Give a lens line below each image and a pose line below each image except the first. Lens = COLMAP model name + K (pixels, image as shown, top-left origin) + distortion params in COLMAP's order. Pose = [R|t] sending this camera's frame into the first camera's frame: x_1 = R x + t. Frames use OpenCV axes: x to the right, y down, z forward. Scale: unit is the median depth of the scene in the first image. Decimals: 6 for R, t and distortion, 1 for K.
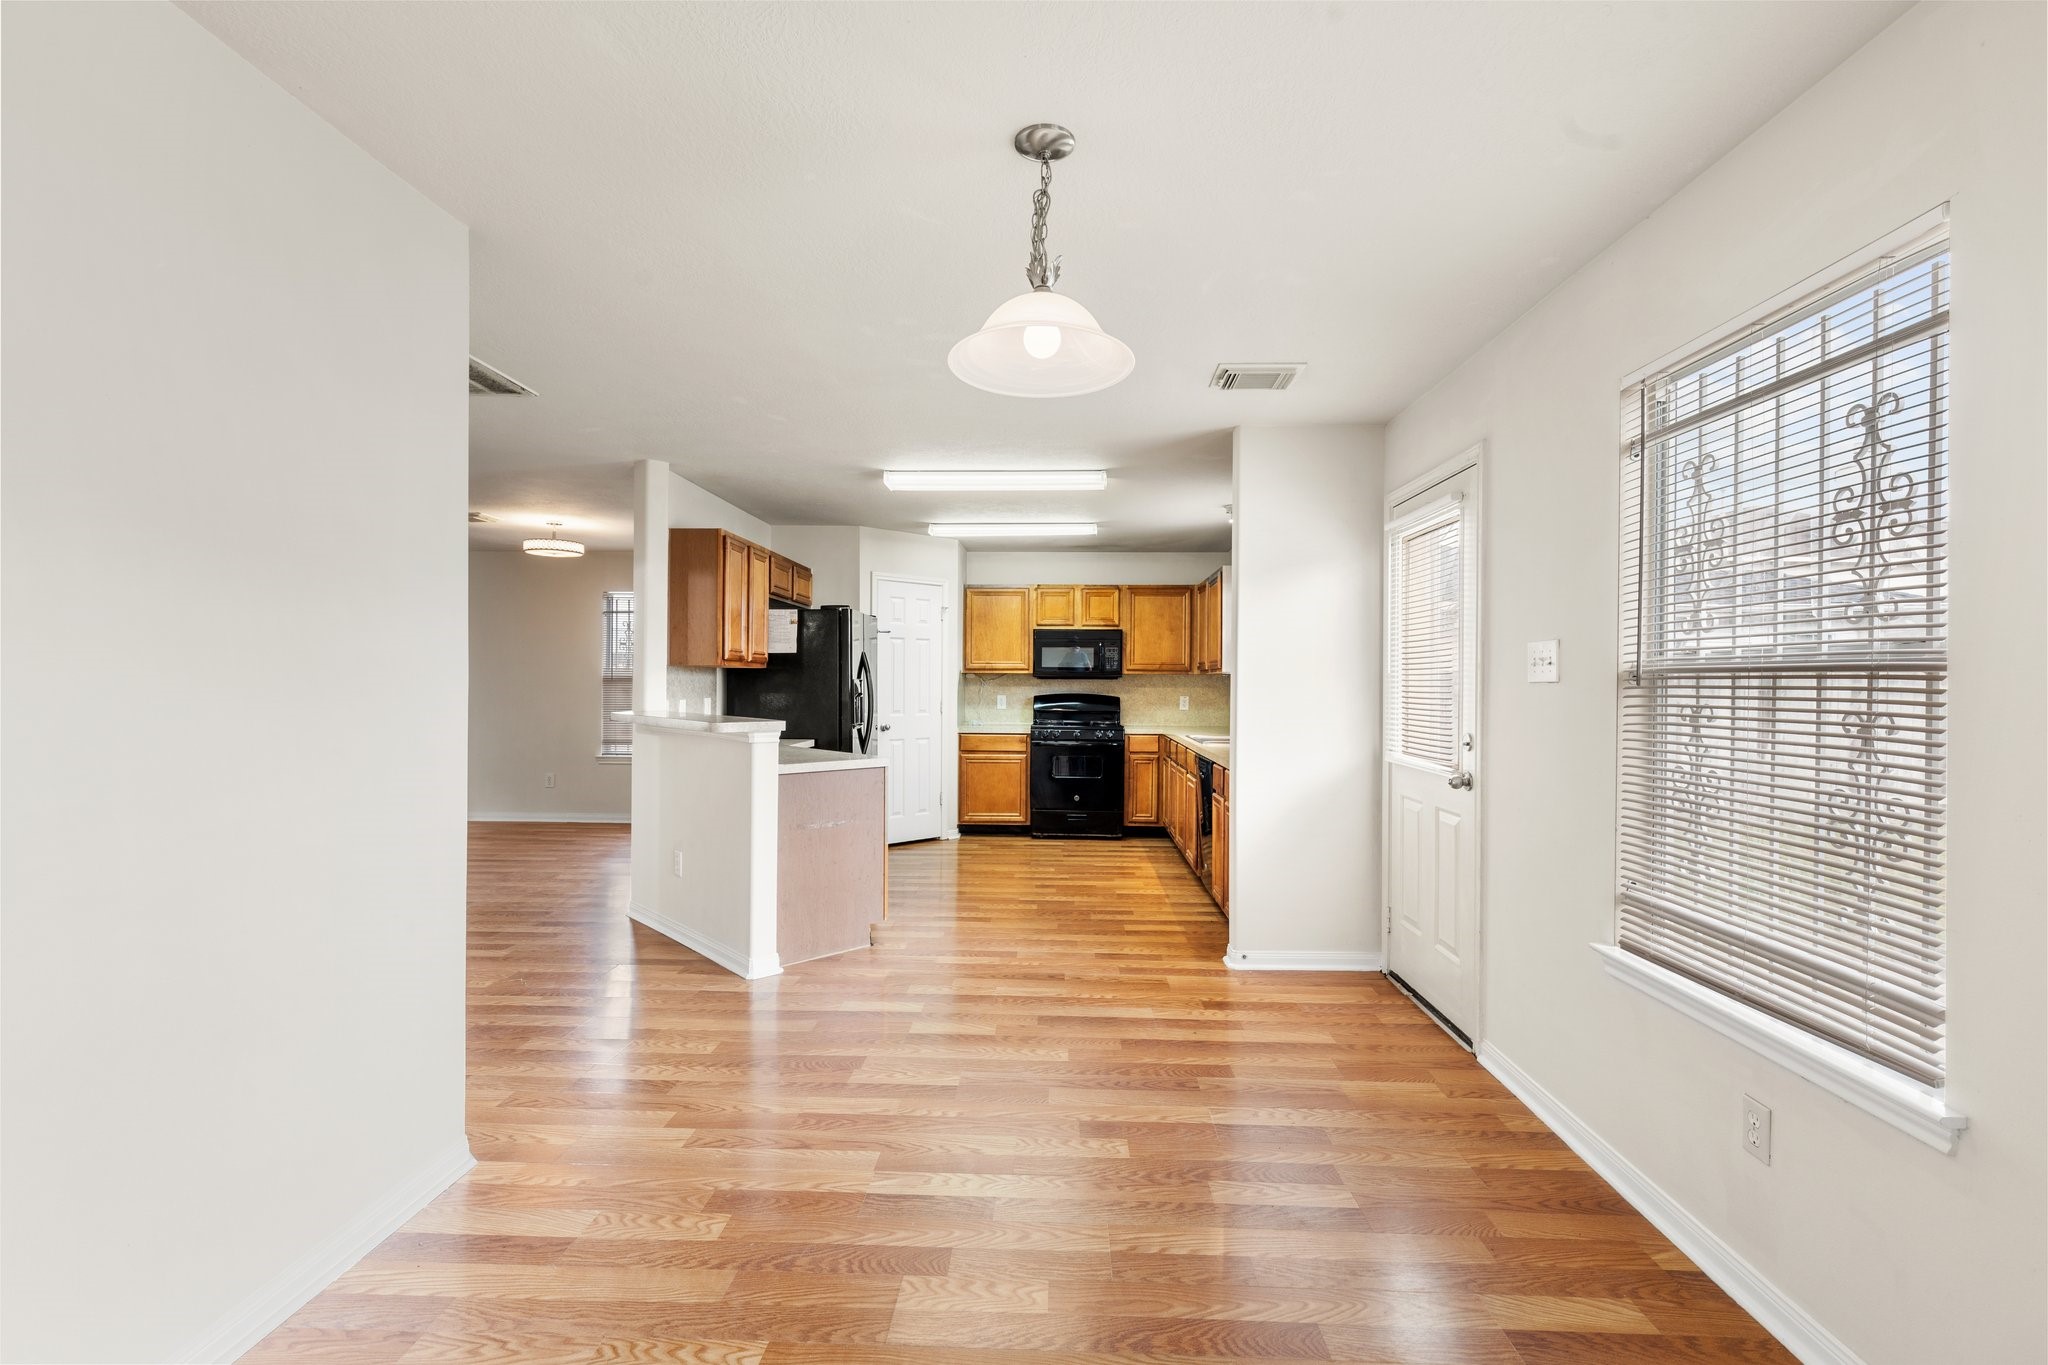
lens RADIAL K [[911.8, 0, 1026.3], [0, 911.8, 683.1], [0, 0, 1]] dist [0.003674, -0.000918]
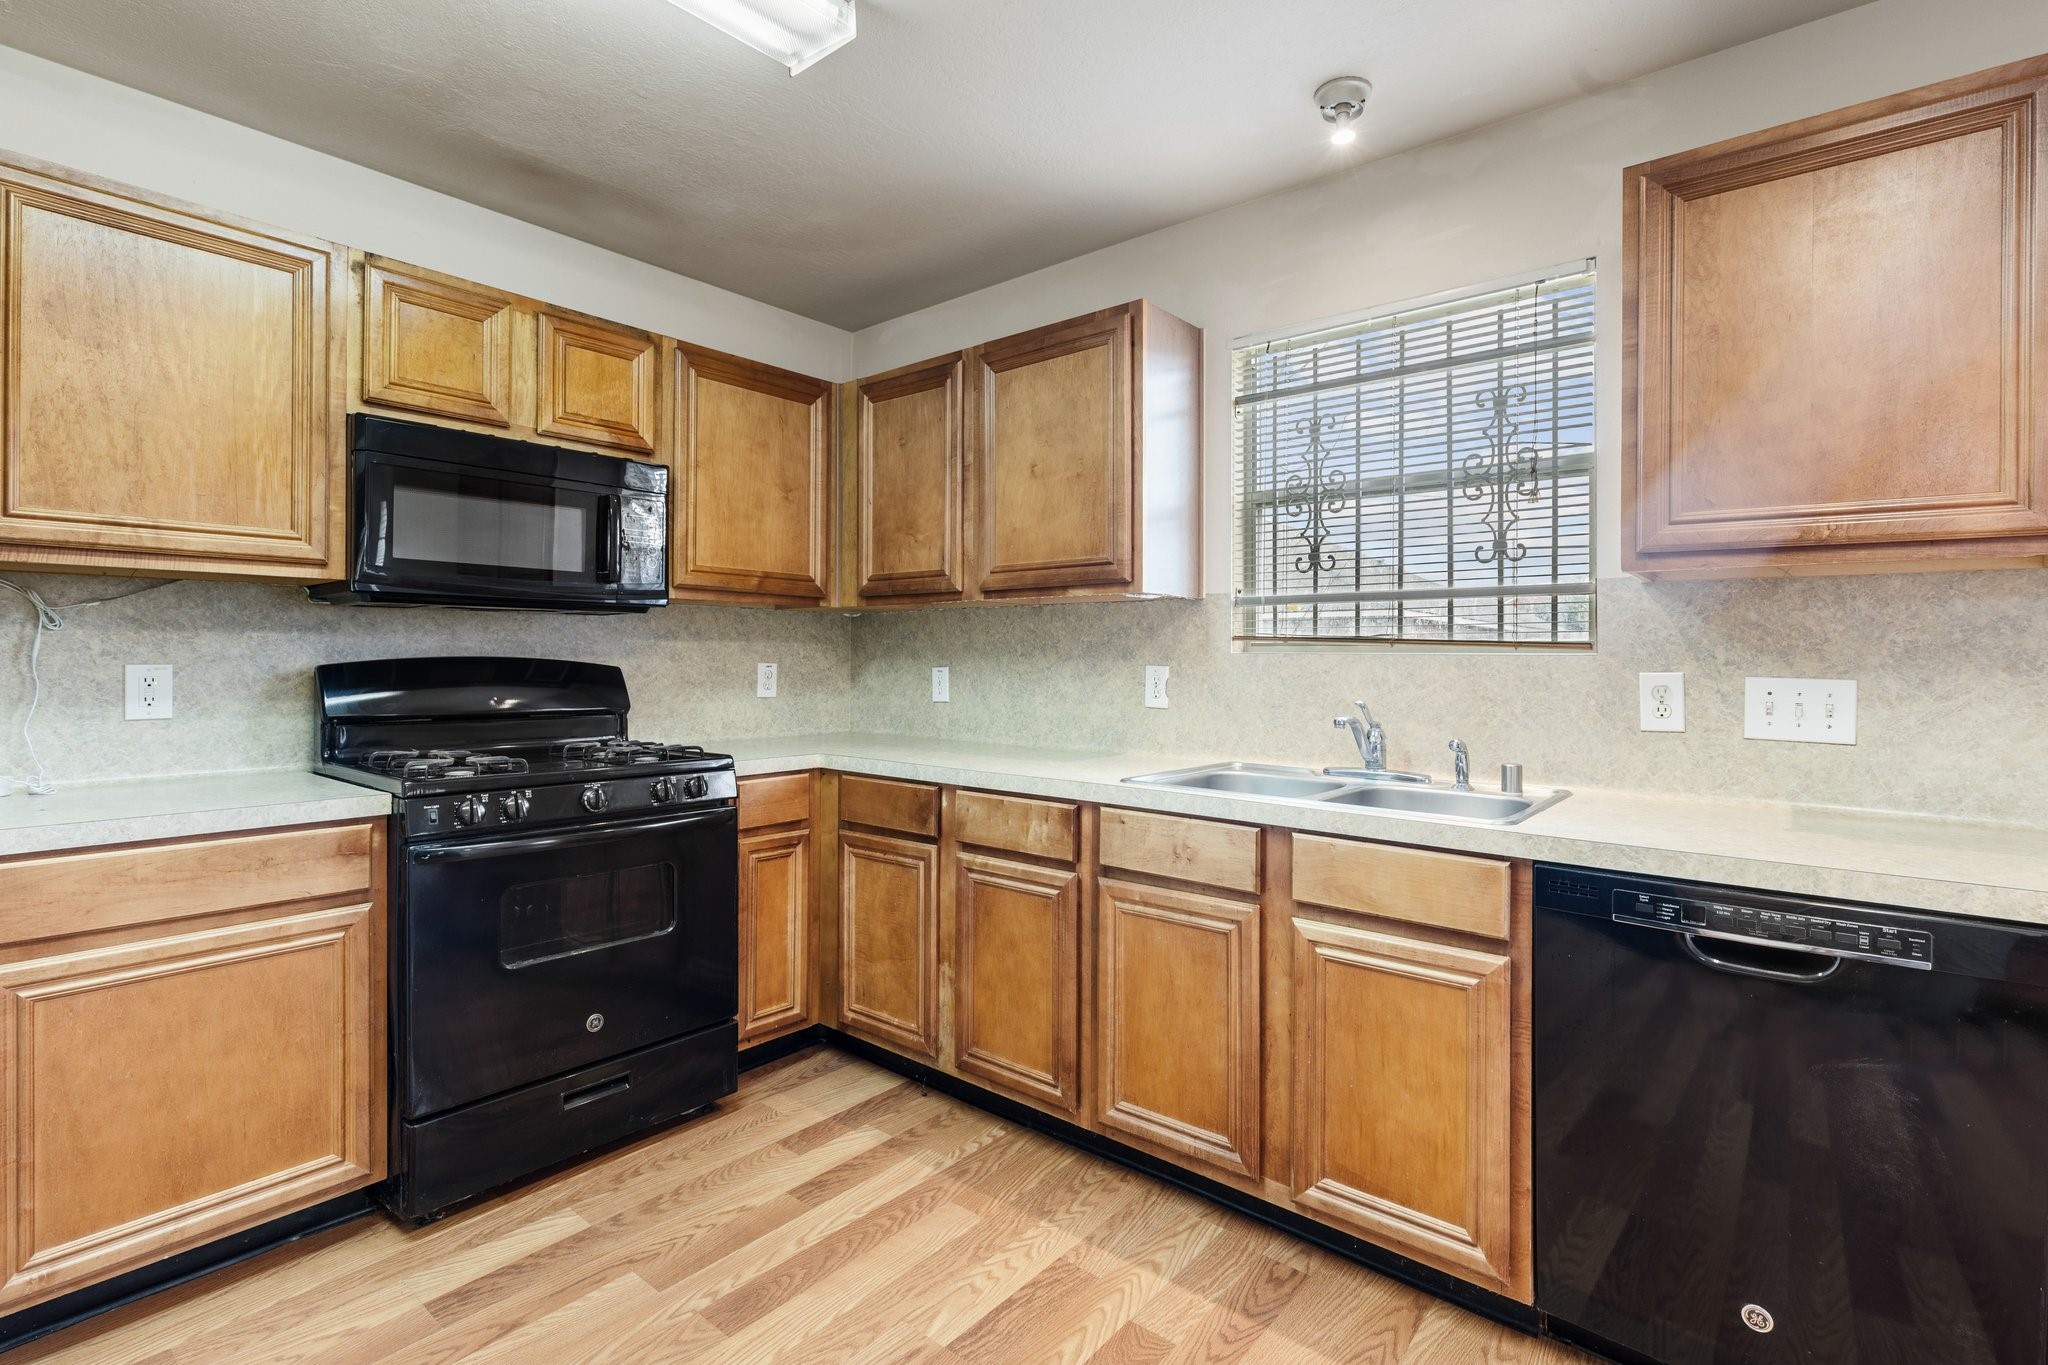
lens RADIAL K [[957.5, 0, 1042.3], [0, 957.5, 657.8], [0, 0, 1]] dist [-0.001245, -0.000312]
pose [[0.597147, -0.002265, 0.802129, -0.098449], [-0.004042, 0.999975, 0.005833, 0.009748], [-0.802122, -0.006725, 0.597123, 0.696874]]
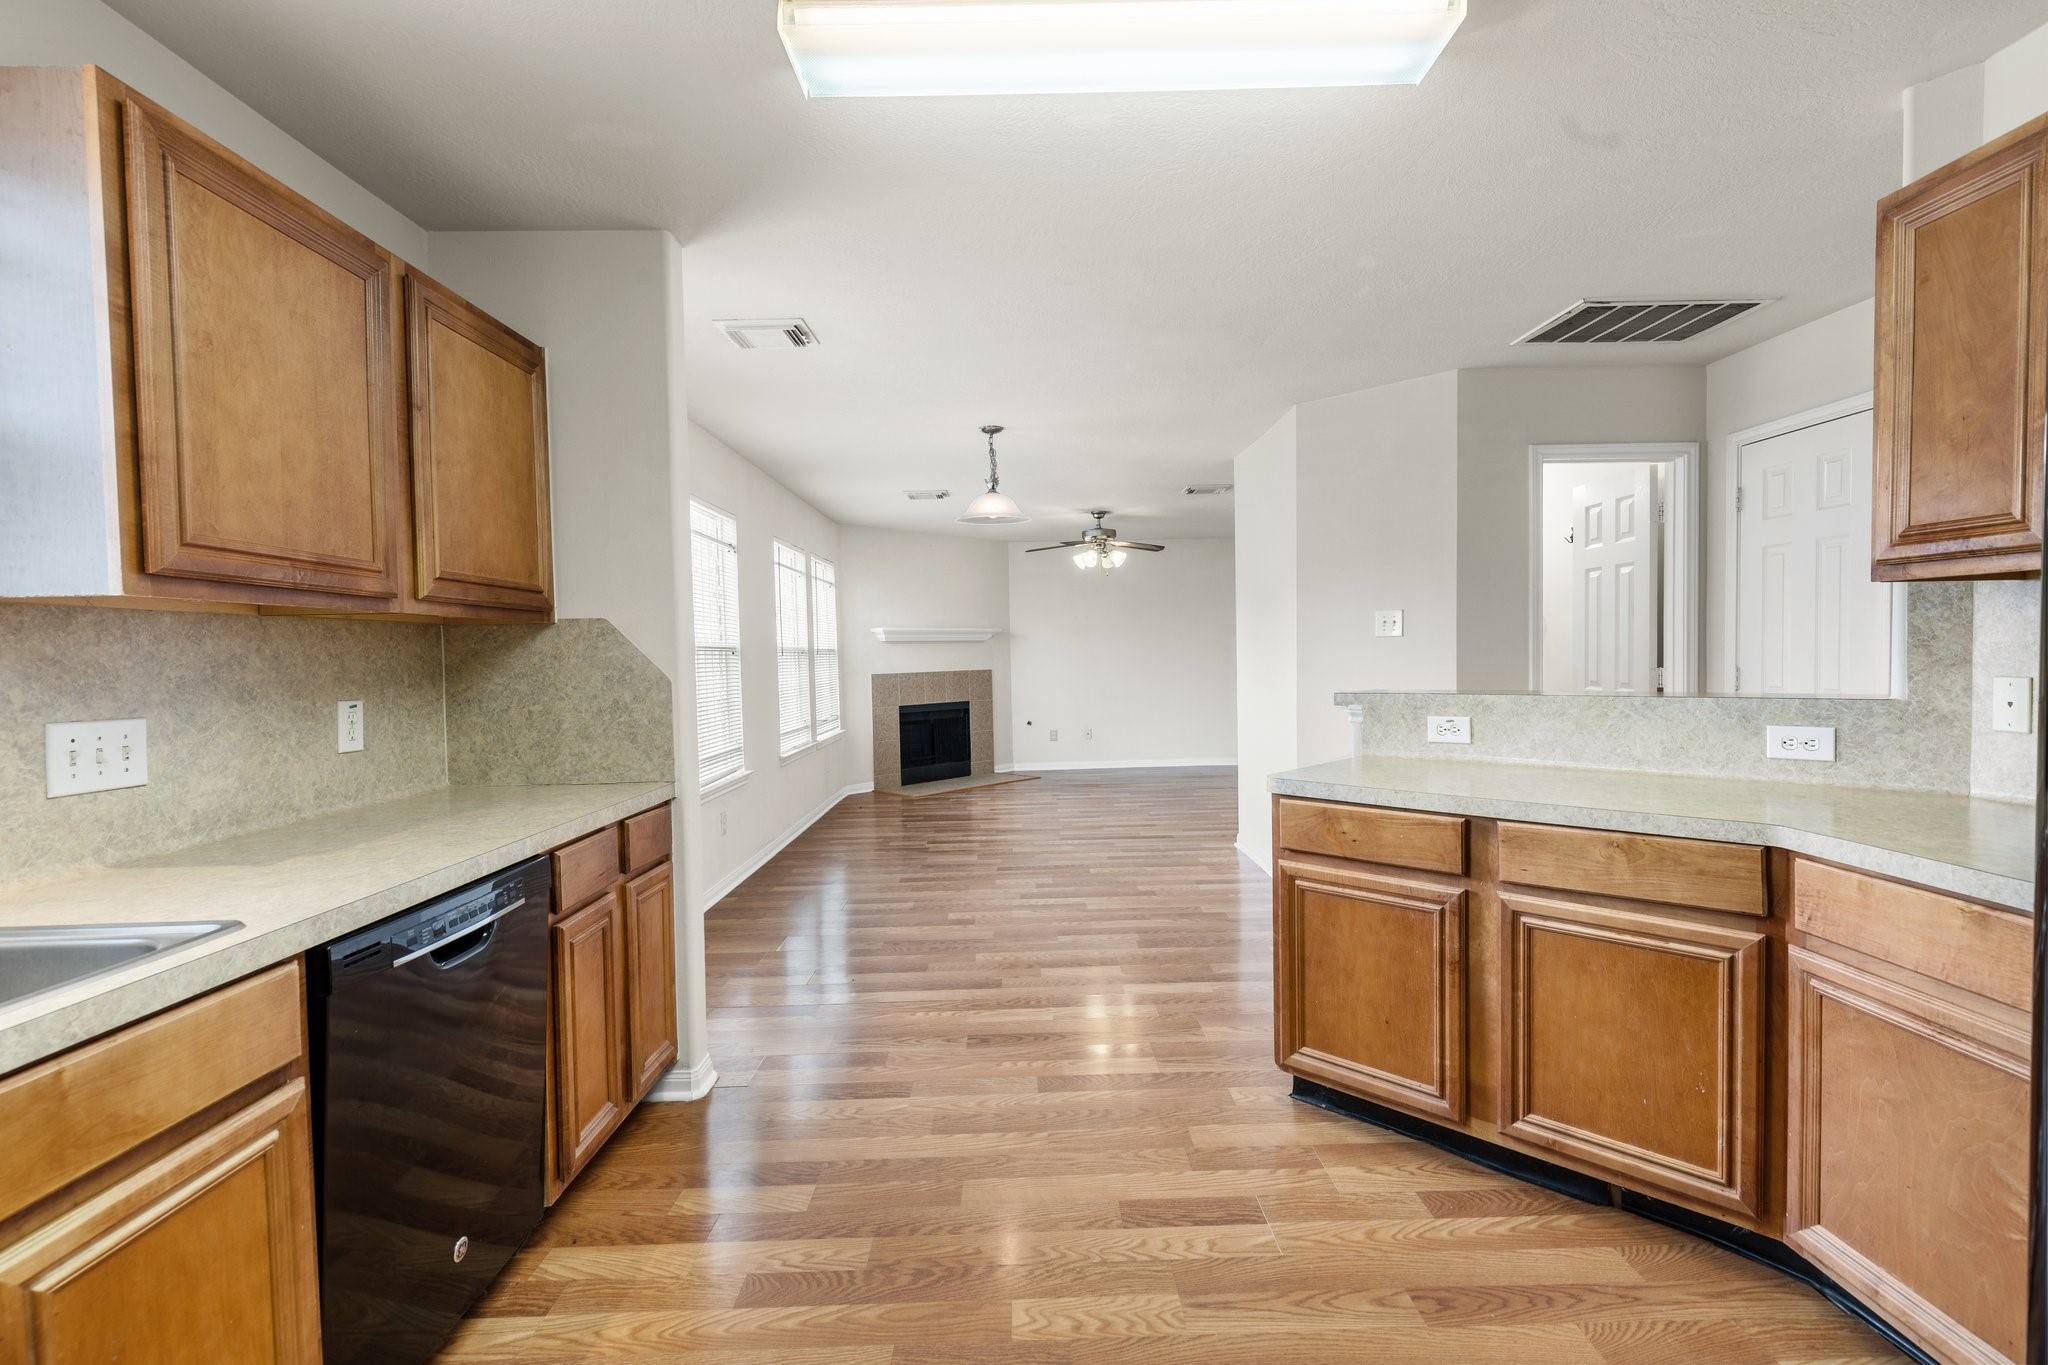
lens RADIAL K [[911.8, 0, 1043.2], [0, 911.8, 677.9], [0, 0, 1]] dist [0.003674, -0.000918]
pose [[-0.997848, 0.013205, -0.064224, 0.012478], [0.011417, 0.999539, 0.028129, 0.002278], [0.064566, 0.027336, -0.997539, 0.914178]]
